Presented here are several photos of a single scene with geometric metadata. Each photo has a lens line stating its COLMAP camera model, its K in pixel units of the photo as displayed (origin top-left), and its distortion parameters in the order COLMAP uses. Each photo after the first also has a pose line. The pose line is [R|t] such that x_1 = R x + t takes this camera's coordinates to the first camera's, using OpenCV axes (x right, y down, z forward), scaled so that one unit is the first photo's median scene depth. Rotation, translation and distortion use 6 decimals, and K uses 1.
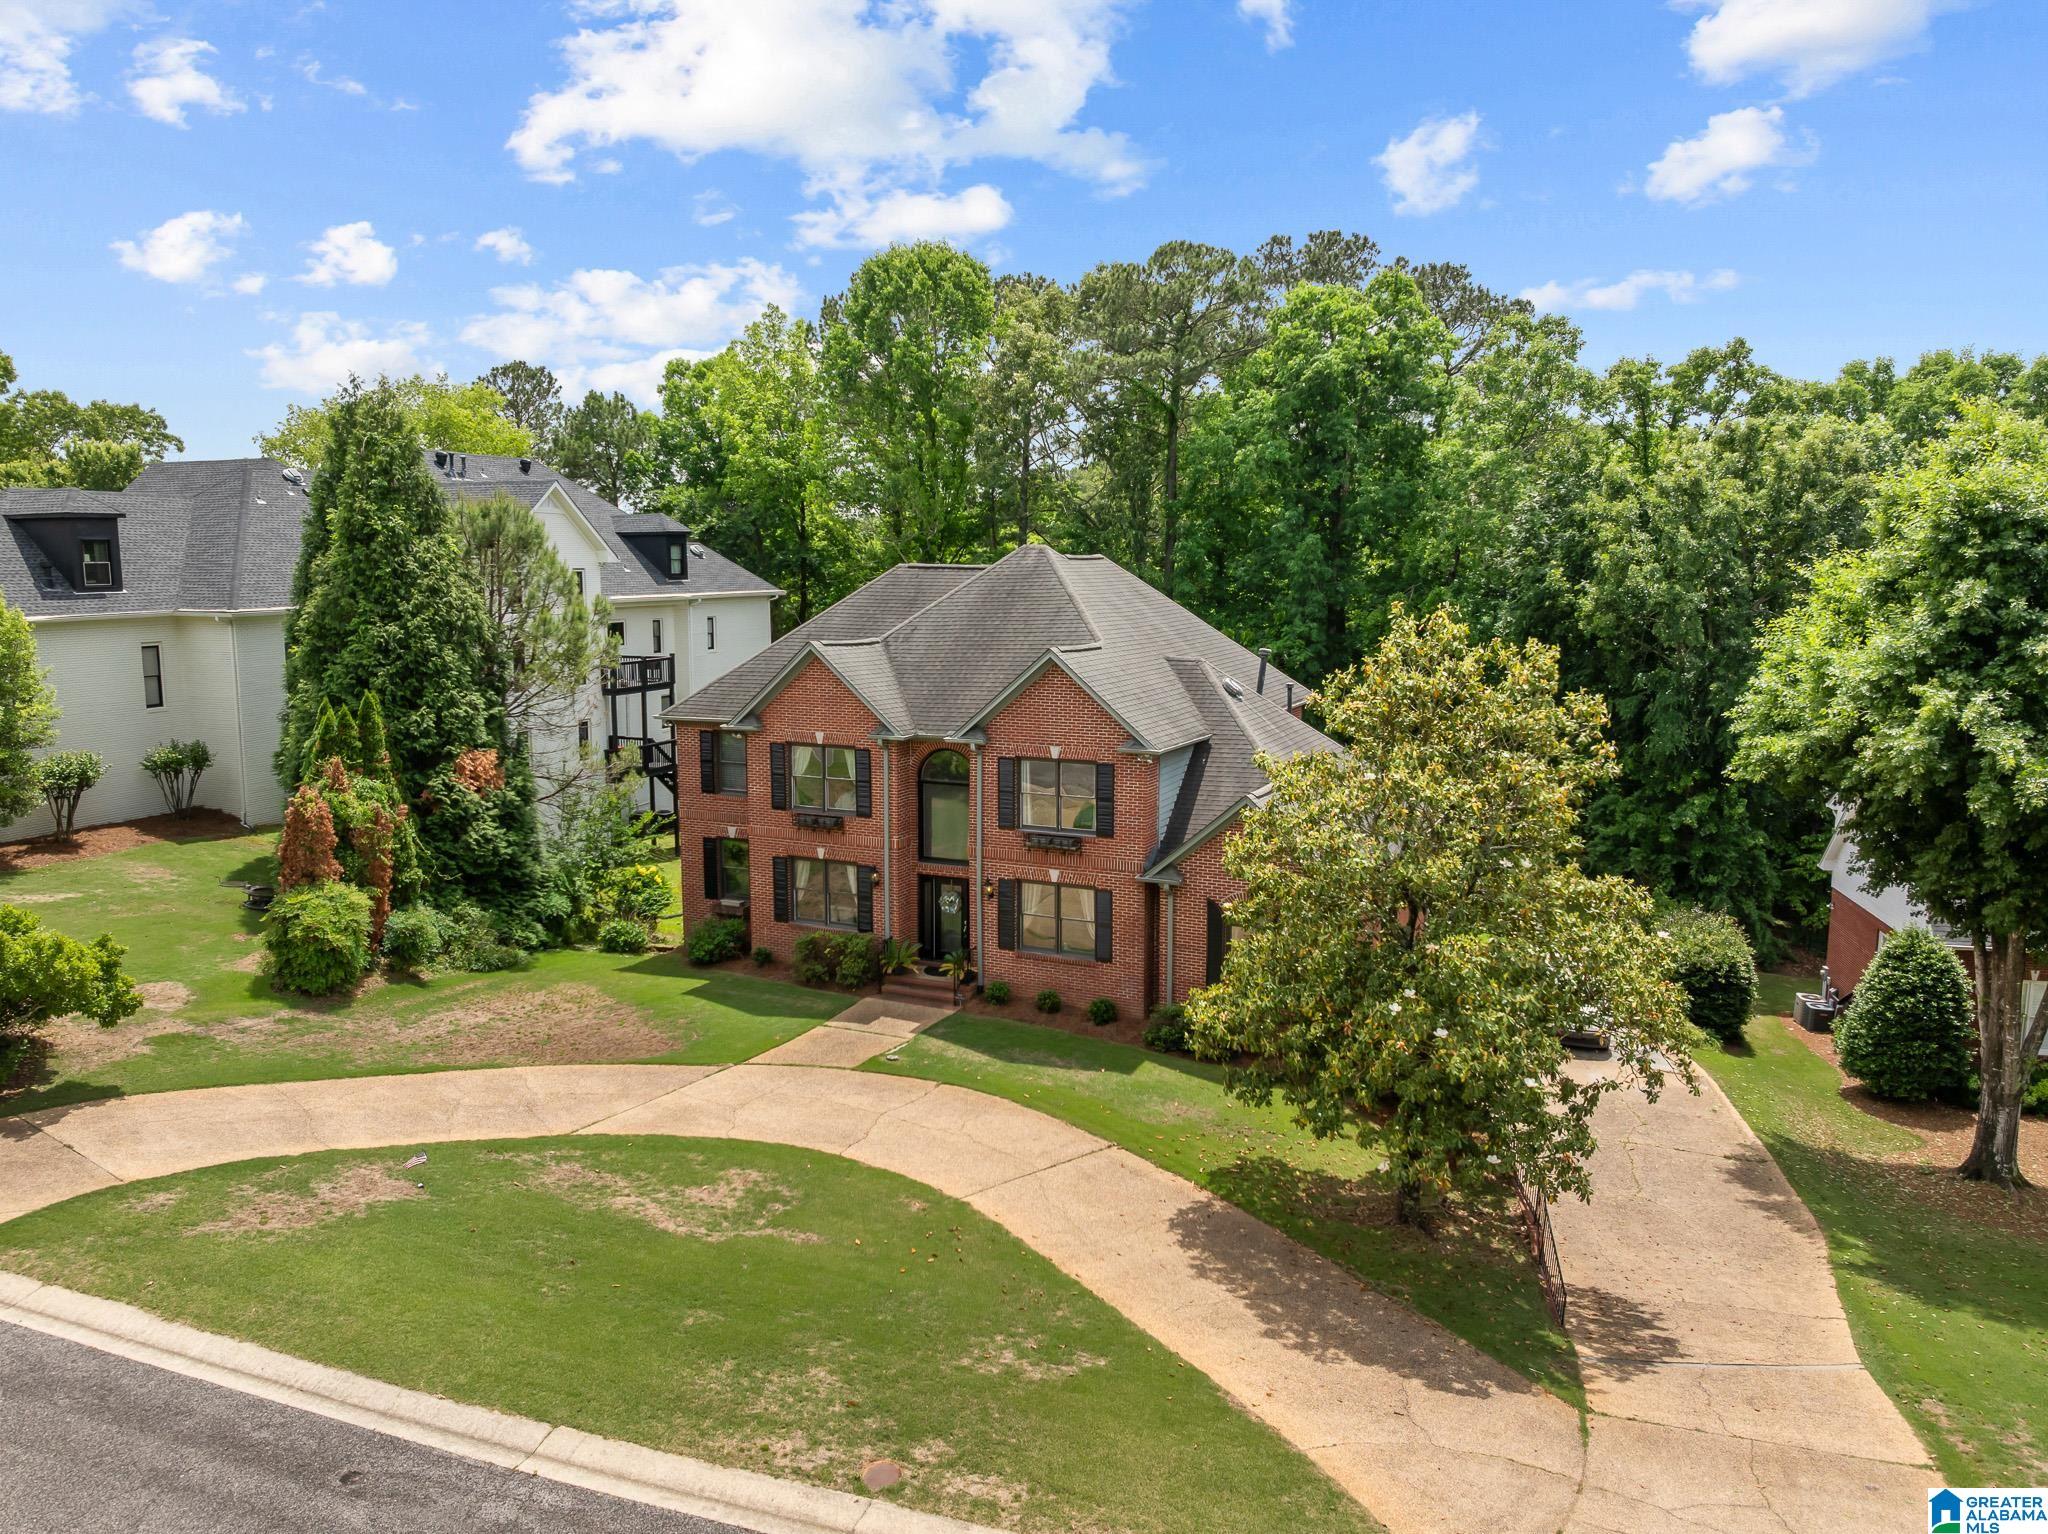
lens RADIAL K [[1455.8, 0, 1017.3], [0, 1455.8, 774.9], [0, 0, 1]] dist [-0.040716, -0.000950]
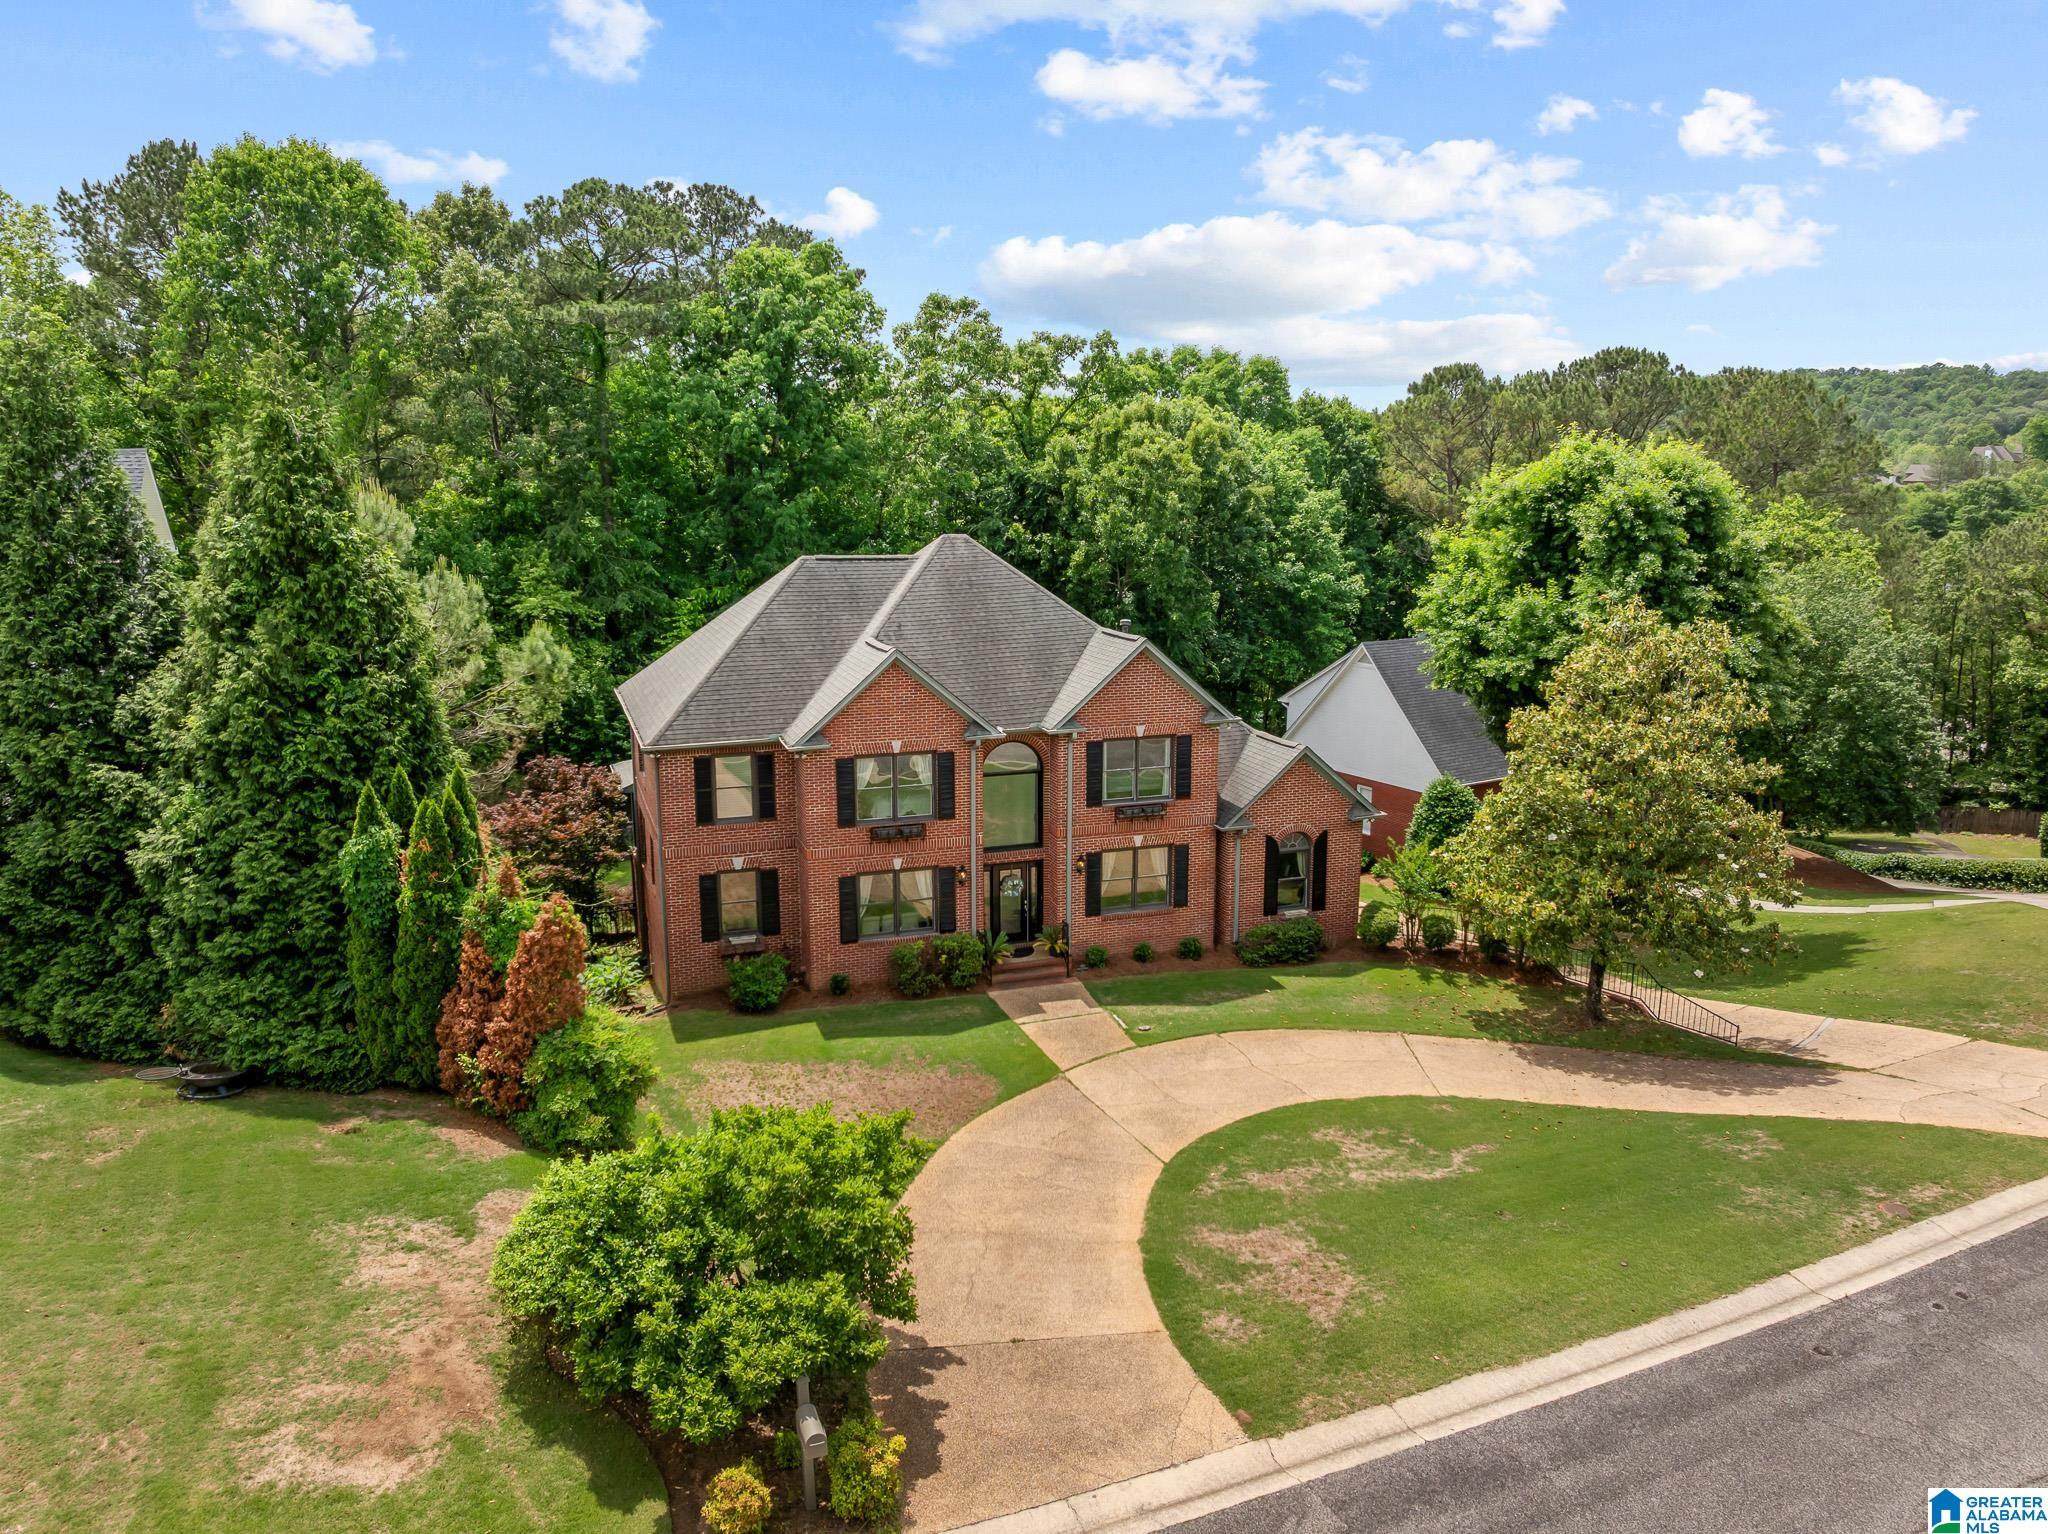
lens RADIAL K [[1455.8, 0, 1031.5], [0, 1455.8, 753.8], [0, 0, 1]] dist [-0.040716, -0.000950]
pose [[0.713685, -0.133945, 0.687540, -0.727372], [0.107703, 0.990858, 0.081239, -0.088343], [-0.692137, 0.016071, 0.721588, 0.230805]]
